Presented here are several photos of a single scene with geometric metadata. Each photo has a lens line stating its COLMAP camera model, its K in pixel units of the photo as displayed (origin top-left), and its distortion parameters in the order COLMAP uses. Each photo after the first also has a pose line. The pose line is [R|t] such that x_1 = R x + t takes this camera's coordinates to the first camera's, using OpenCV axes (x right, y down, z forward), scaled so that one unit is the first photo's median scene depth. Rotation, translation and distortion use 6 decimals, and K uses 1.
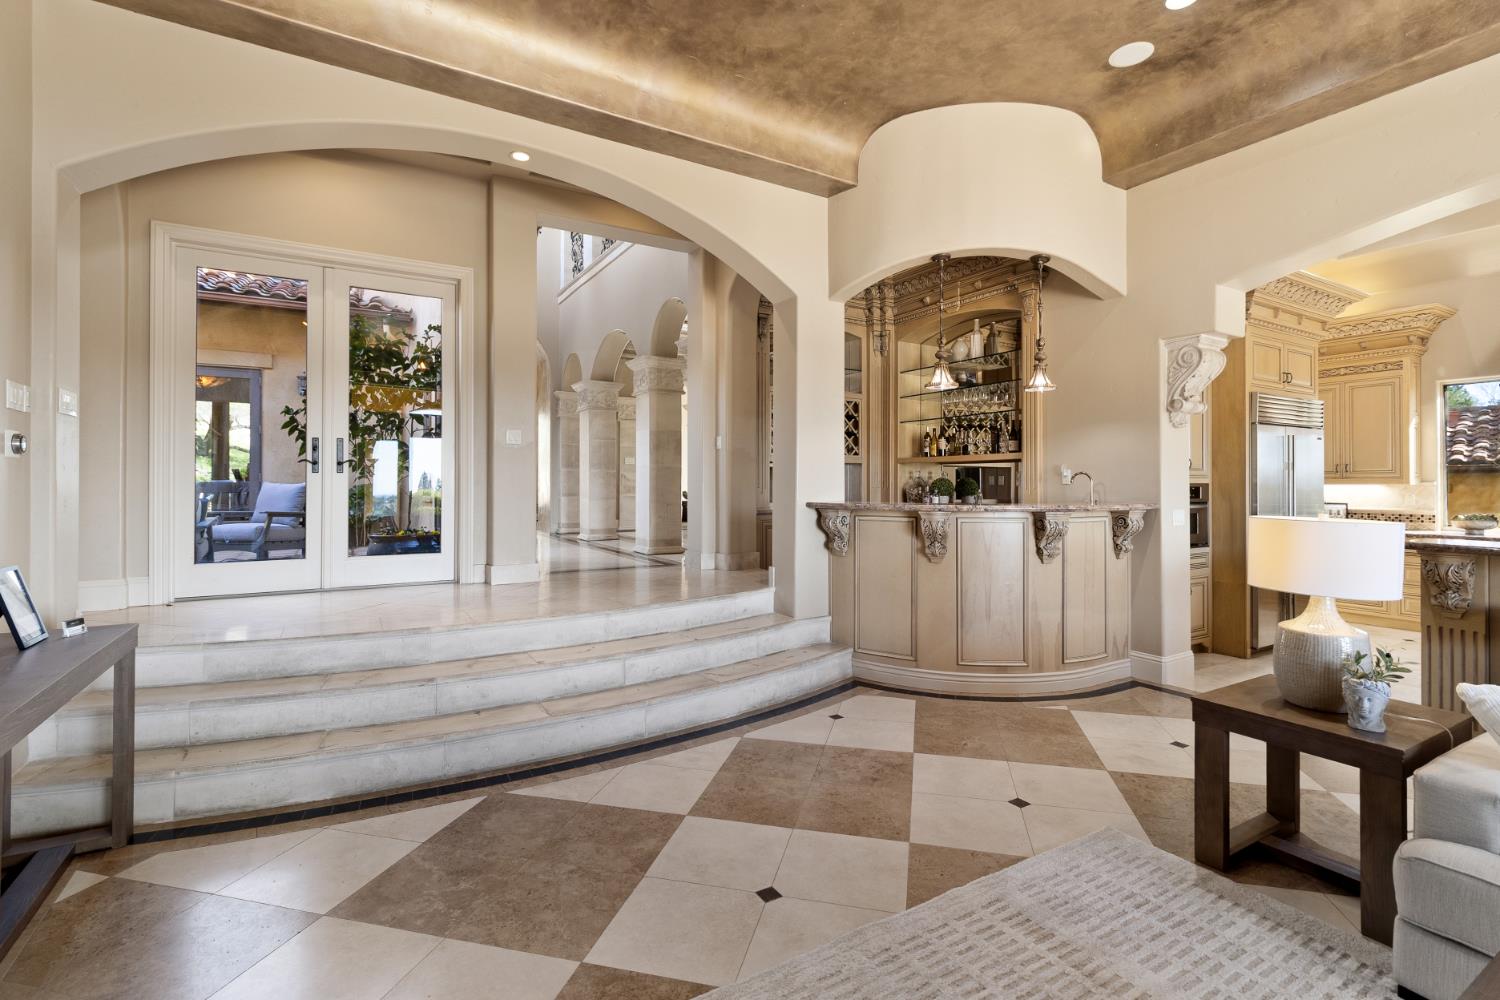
lens RADIAL K [[693.2, 0, 754.7], [0, 693.2, 474.3], [0, 0, 1]] dist [0.005058, -0.000946]
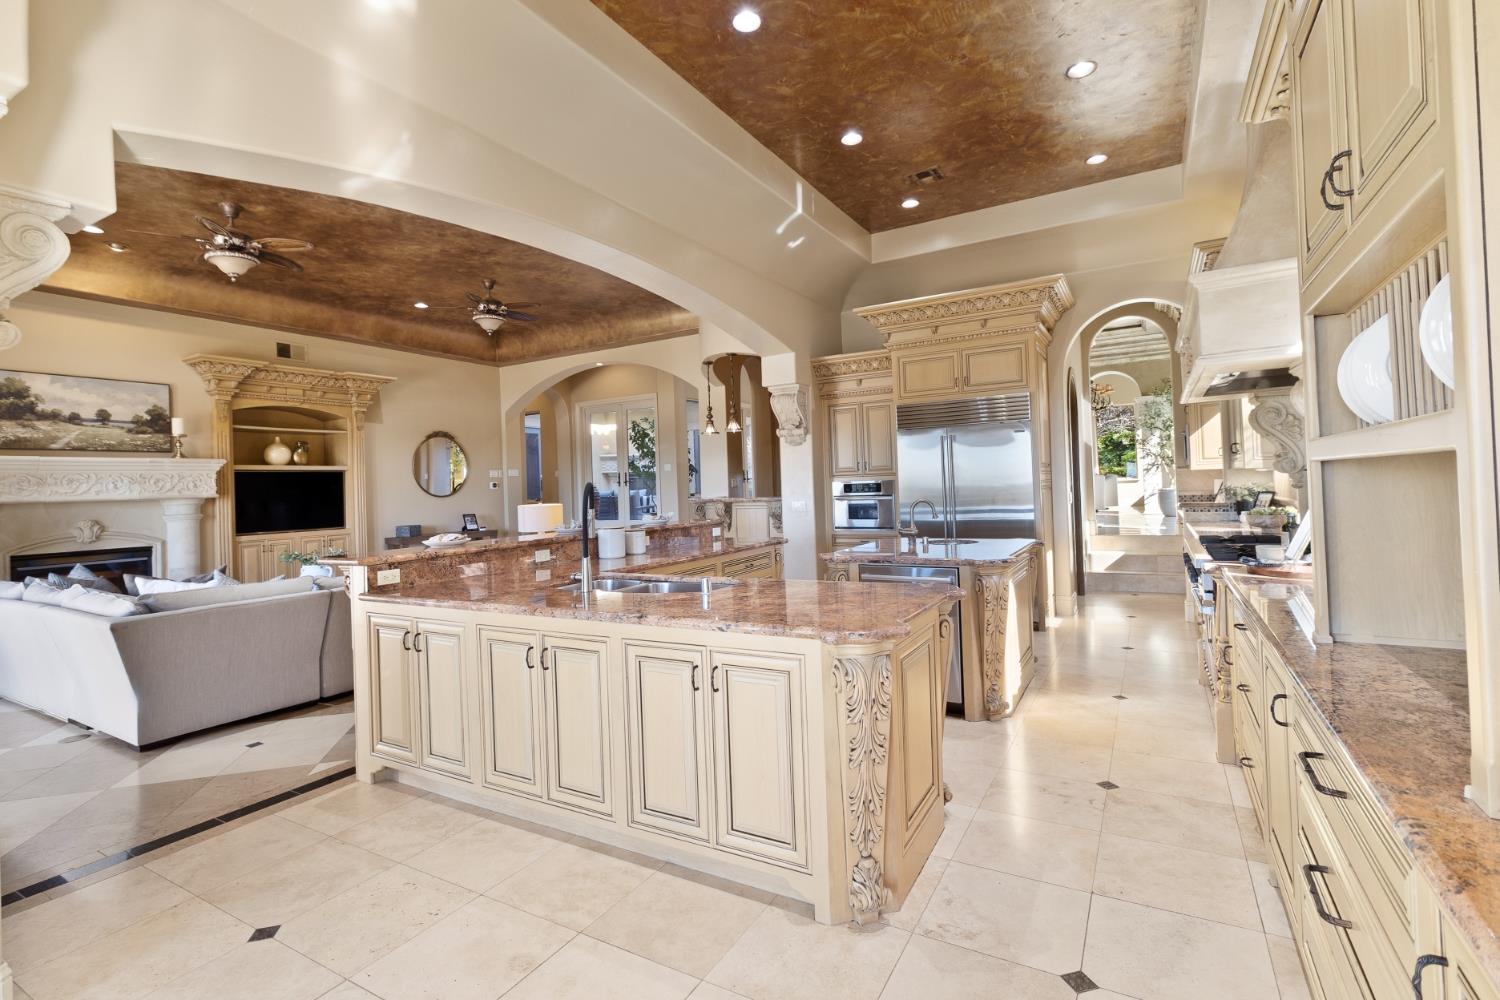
lens RADIAL K [[693.2, 0, 750.5], [0, 693.2, 479.2], [0, 0, 1]] dist [0.005058, -0.000946]
pose [[0.482090, -0.030924, -0.875576, 2.198894], [0.045810, 0.998900, -0.010057, 0.021120], [0.874923, -0.035262, 0.482976, 0.233662]]
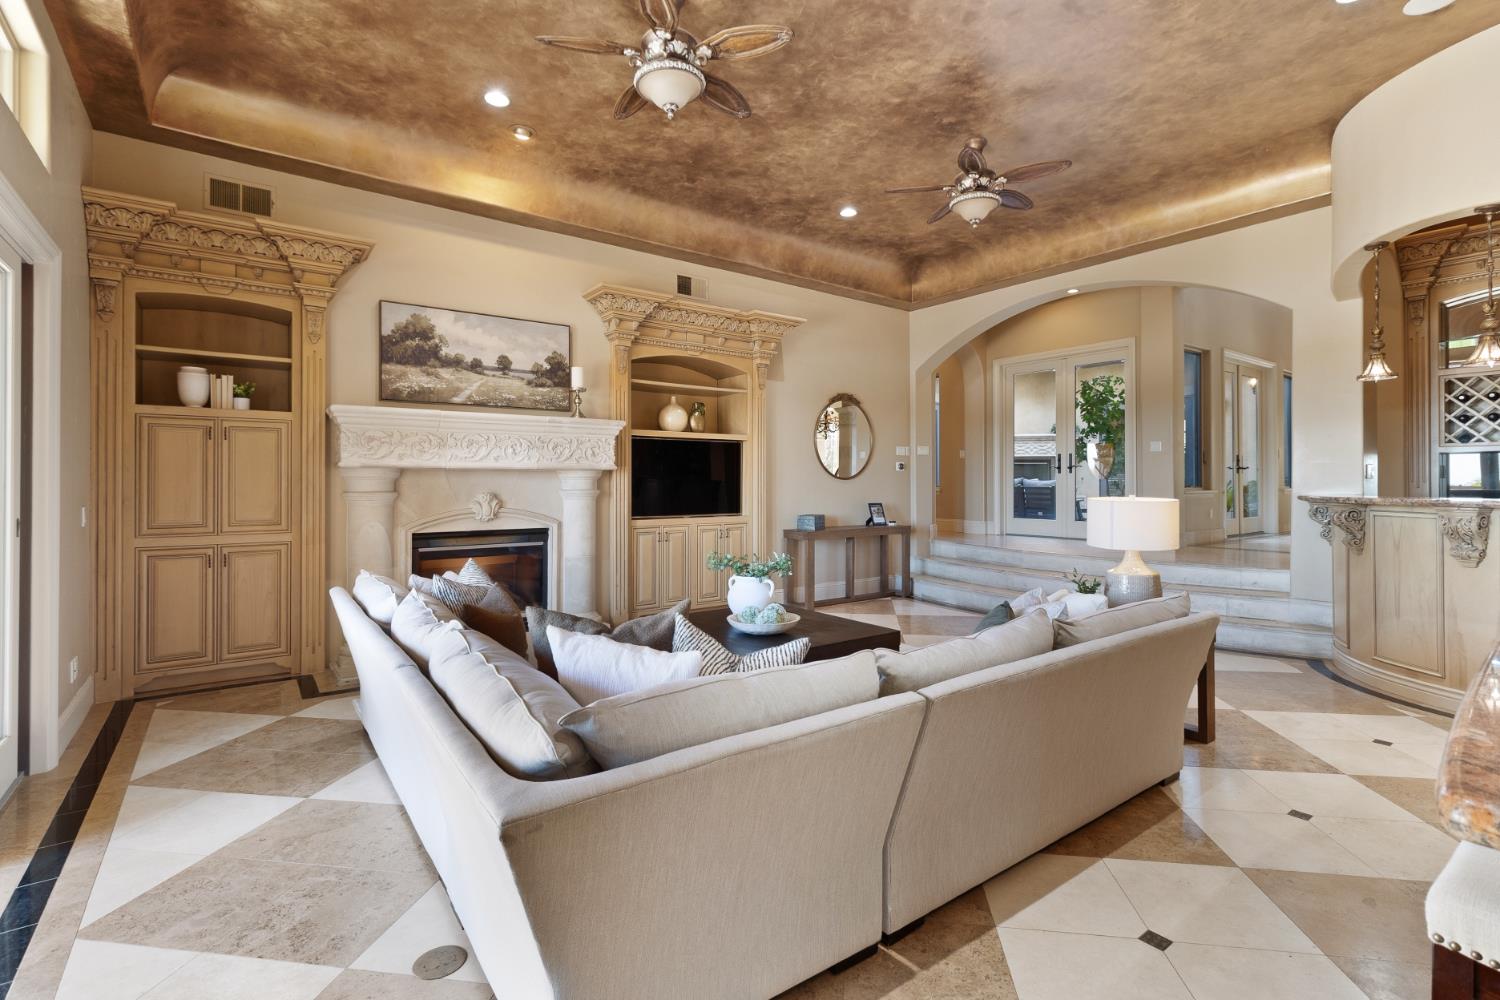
lens RADIAL K [[693.2, 0, 749.2], [0, 693.2, 478.5], [0, 0, 1]] dist [0.005058, -0.000946]
pose [[0.092961, -0.006509, -0.995649, 1.334990], [0.010256, 0.999932, -0.005579, 0.014892], [0.995617, -0.009693, 0.093021, 0.022511]]
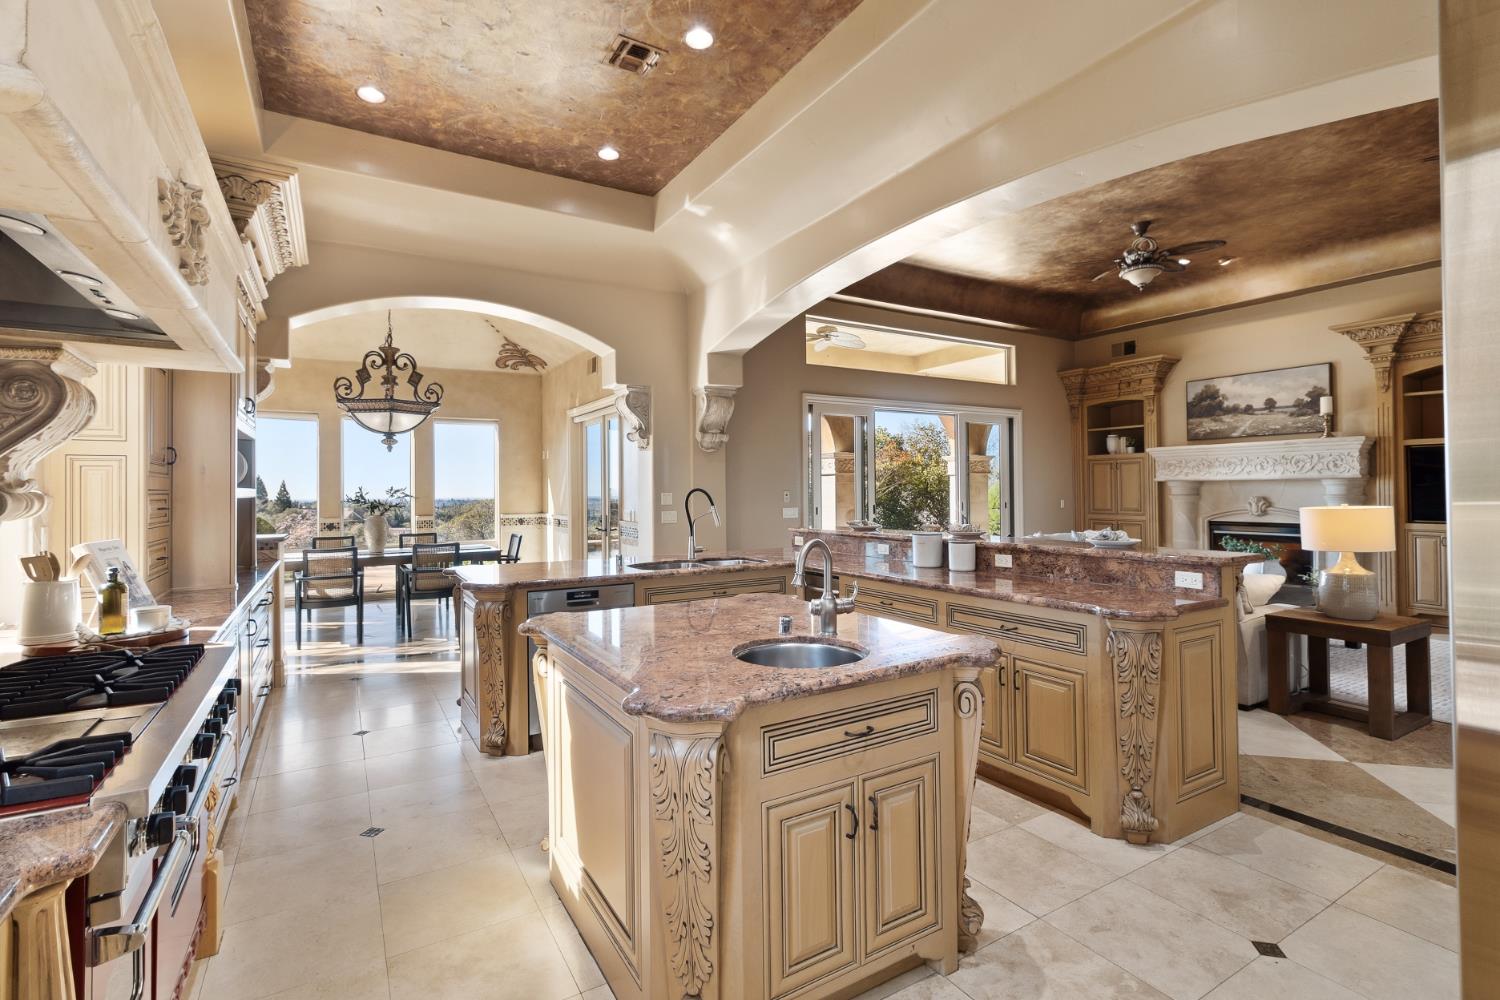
lens RADIAL K [[693.2, 0, 758.7], [0, 693.2, 487.8], [0, 0, 1]] dist [0.005058, -0.000946]
pose [[-0.999960, 0.008853, -0.001613, 1.343462], [0.008872, 0.999891, -0.011819, 0.016560], [0.001508, -0.011833, -0.999929, 1.597401]]
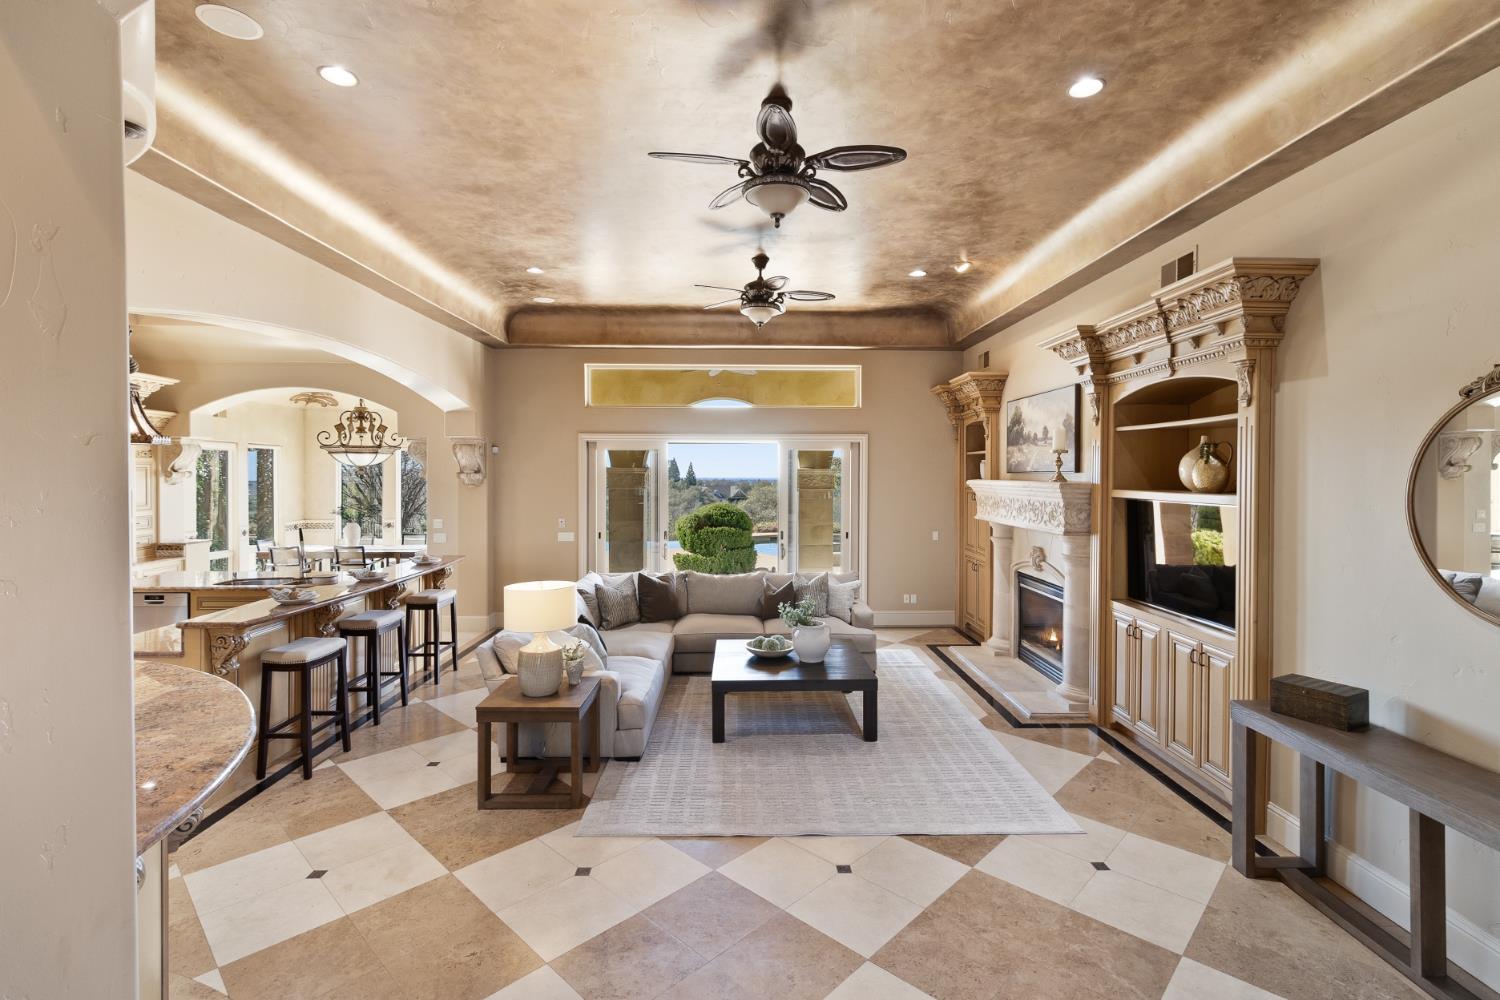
lens RADIAL K [[693.2, 0, 762.6], [0, 693.2, 484.3], [0, 0, 1]] dist [0.005058, -0.000946]
pose [[-0.871109, -0.011512, 0.490954, -0.305419], [-0.007967, 0.999925, 0.009310, -0.123473], [-0.491025, 0.004199, -0.871135, 1.334382]]
